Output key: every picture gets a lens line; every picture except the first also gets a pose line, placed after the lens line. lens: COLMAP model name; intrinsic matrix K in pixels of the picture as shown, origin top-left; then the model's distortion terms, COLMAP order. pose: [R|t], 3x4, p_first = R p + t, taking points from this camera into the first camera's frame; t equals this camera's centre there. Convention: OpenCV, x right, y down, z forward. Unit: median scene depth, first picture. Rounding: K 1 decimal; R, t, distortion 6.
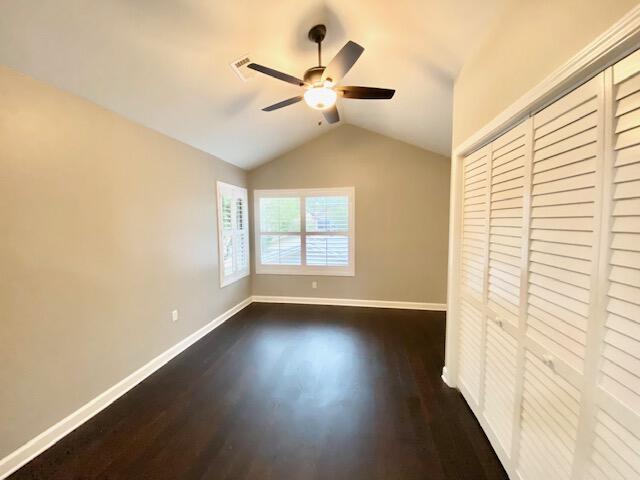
lens RADIAL K [[261.6, 0, 320.0], [0, 261.6, 240.0], [0, 0, 1]] dist [0.044132, -0.035905]
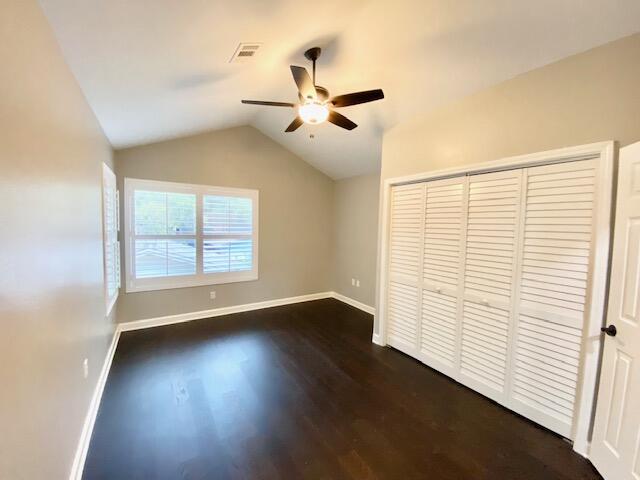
lens RADIAL K [[261.6, 0, 320.0], [0, 261.6, 240.0], [0, 0, 1]] dist [0.044132, -0.035905]
pose [[0.729298, -0.014538, 0.684041, -0.372847], [0.017545, 0.999843, 0.002544, -0.010208], [-0.683971, 0.010146, 0.729439, 0.103088]]
